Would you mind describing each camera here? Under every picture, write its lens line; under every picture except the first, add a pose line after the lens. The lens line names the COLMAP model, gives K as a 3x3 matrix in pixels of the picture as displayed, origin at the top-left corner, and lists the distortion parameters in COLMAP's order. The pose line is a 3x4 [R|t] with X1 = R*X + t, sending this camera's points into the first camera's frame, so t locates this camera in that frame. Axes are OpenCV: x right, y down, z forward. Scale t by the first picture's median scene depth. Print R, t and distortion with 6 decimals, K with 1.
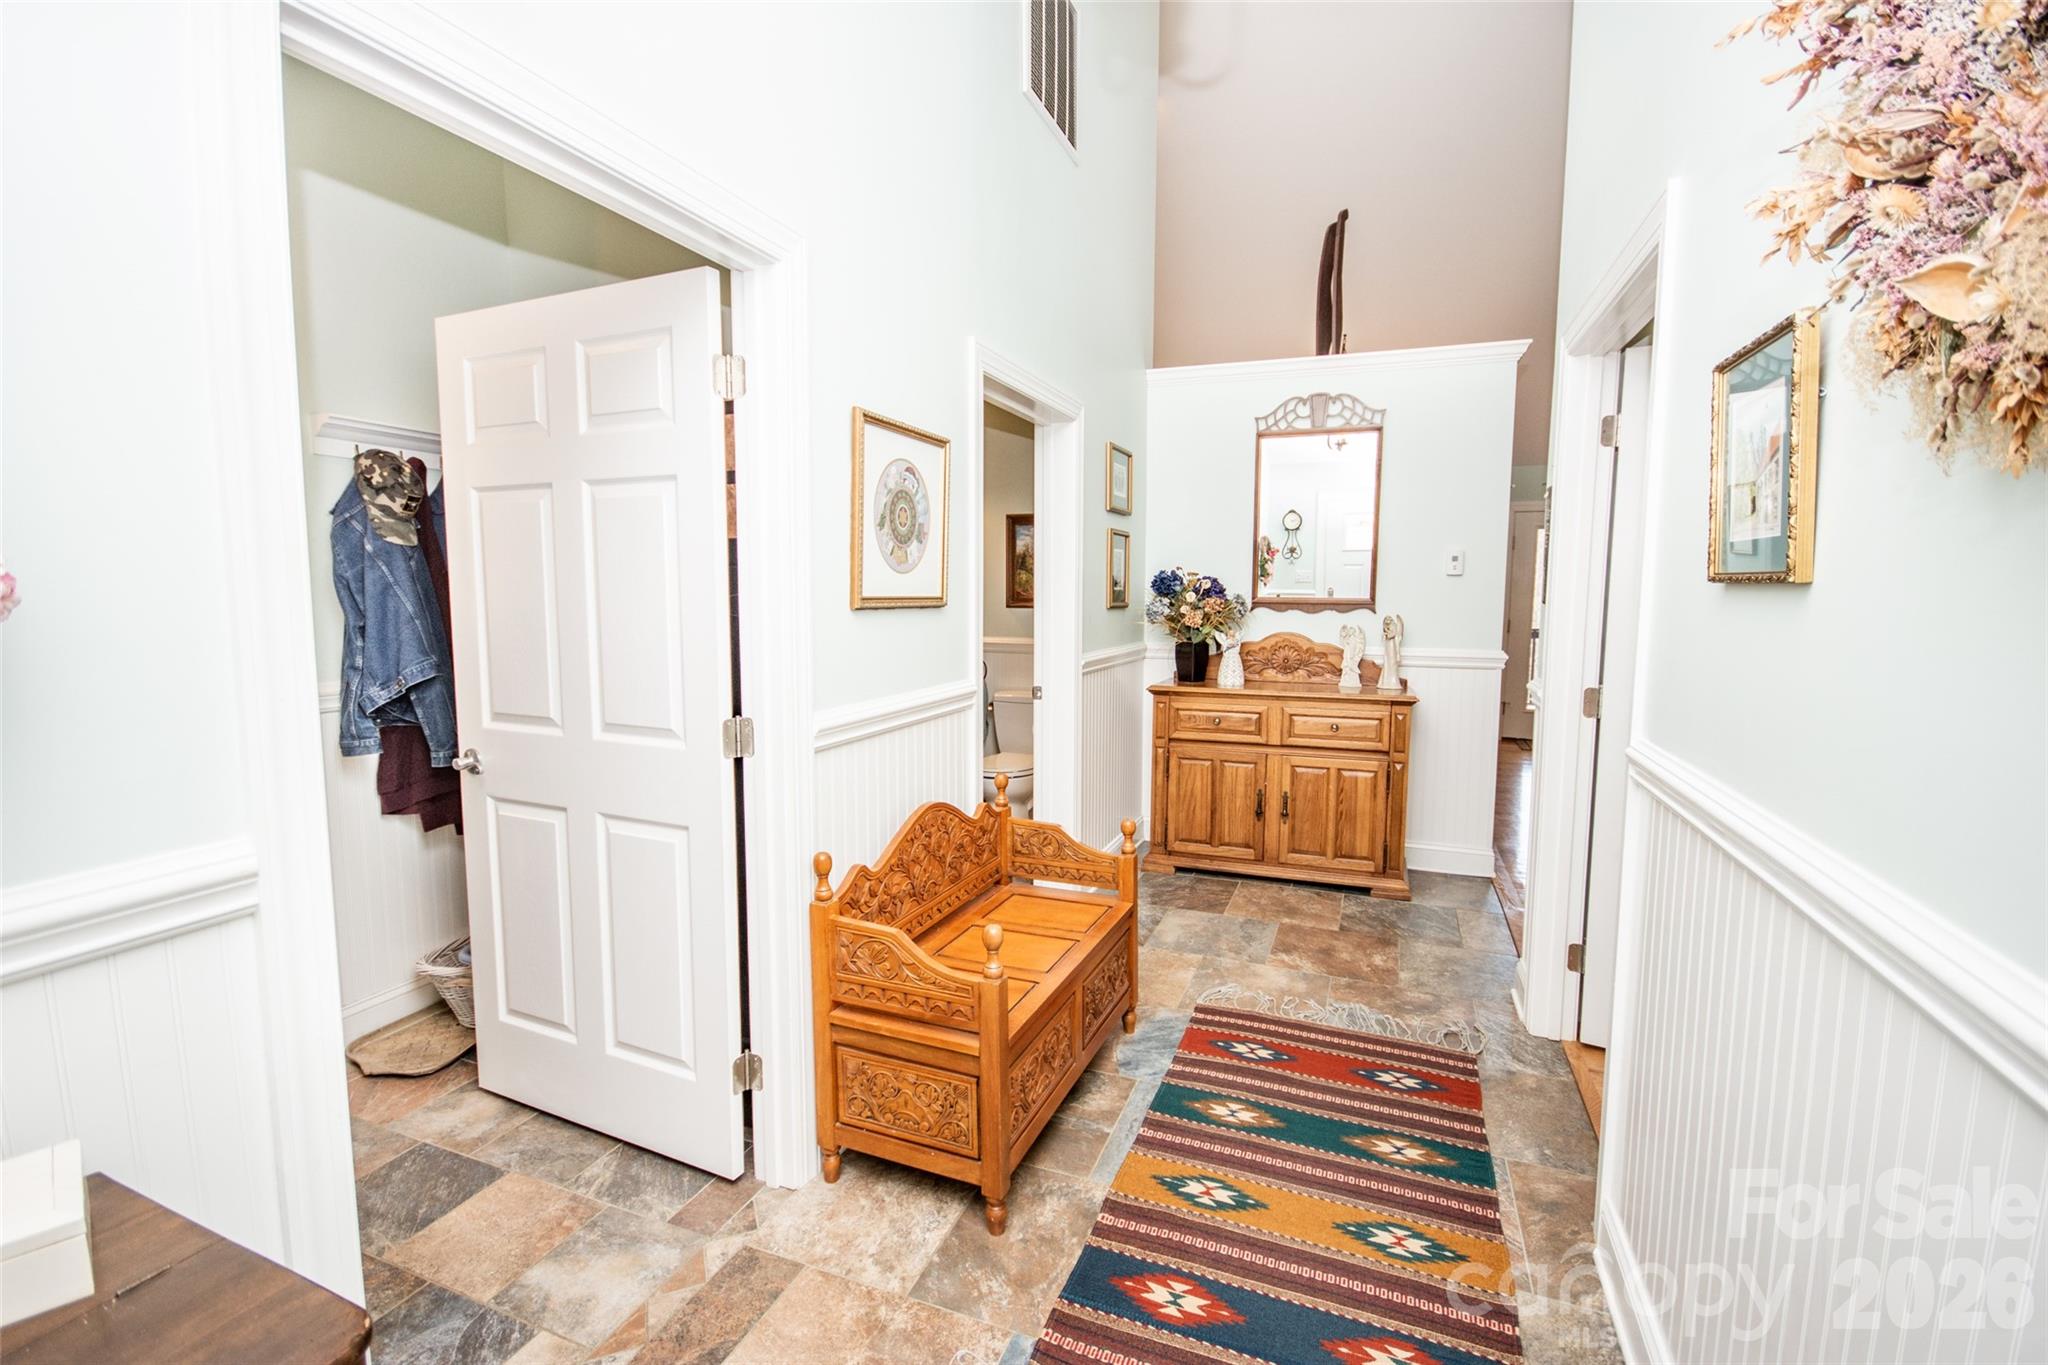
lens RADIAL K [[924.4, 0, 1017.2], [0, 924.4, 689.5], [0, 0, 1]] dist [-0.002147, -0.001689]
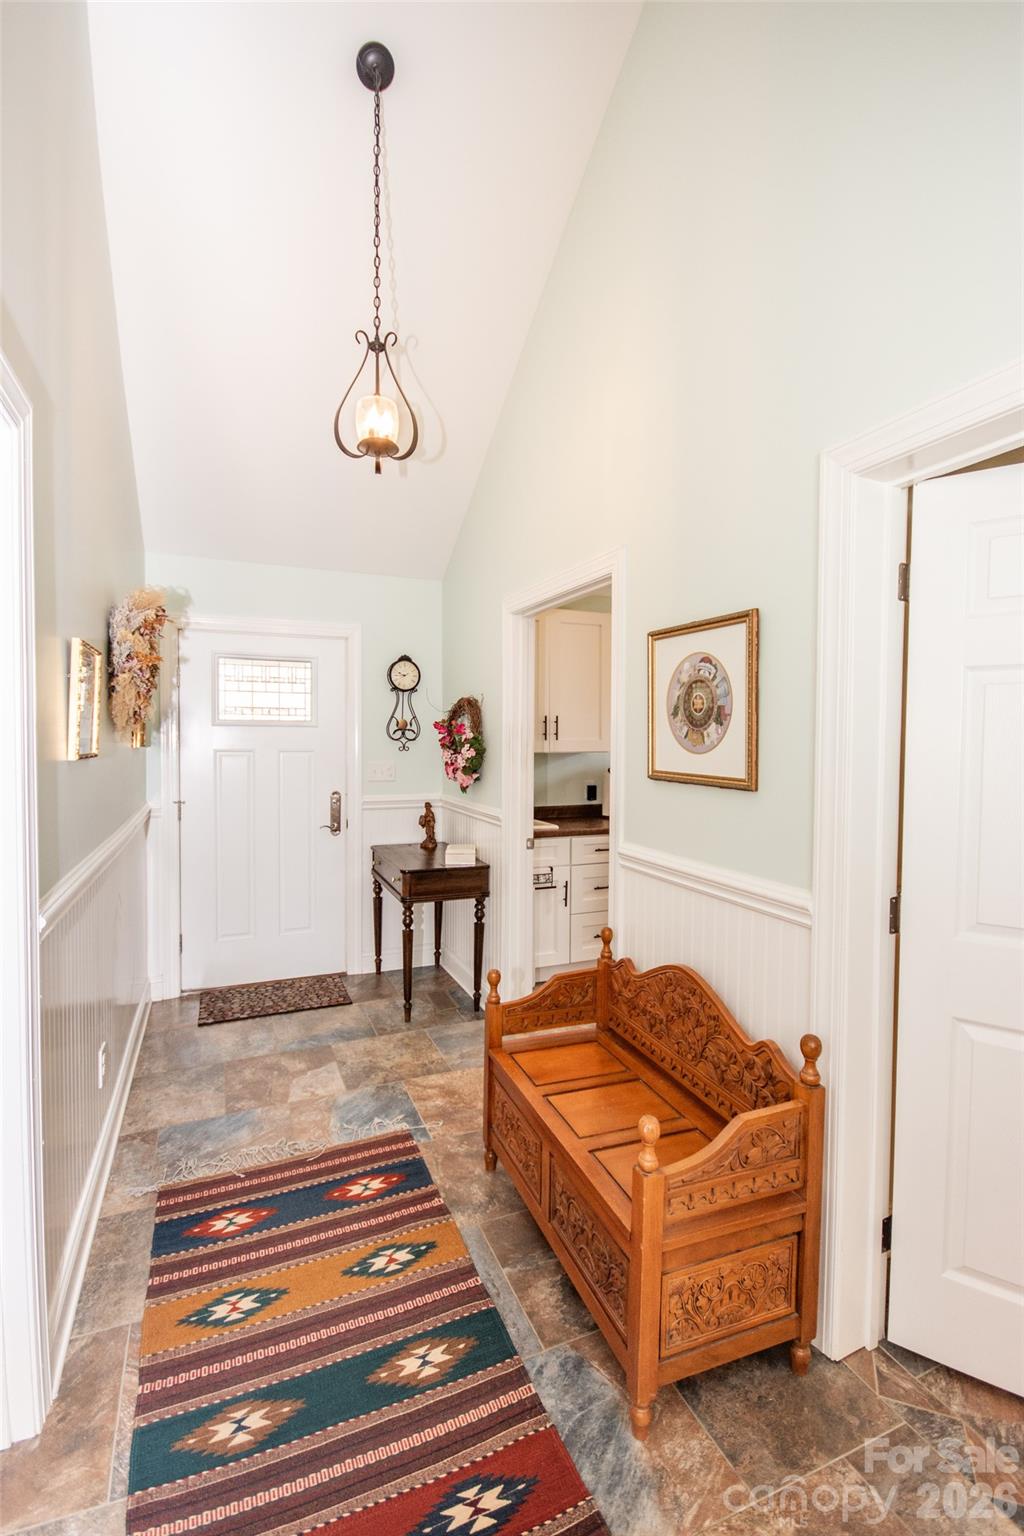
lens RADIAL K [[693.3, 0, 513.0], [0, 693.3, 757.1], [0, 0, 1]] dist [-0.002147, -0.001689]
pose [[-0.701928, 0.023523, -0.711859, 0.644011], [-0.081042, 0.990326, 0.112636, -0.203534], [0.707622, 0.136753, -0.693231, 1.464332]]
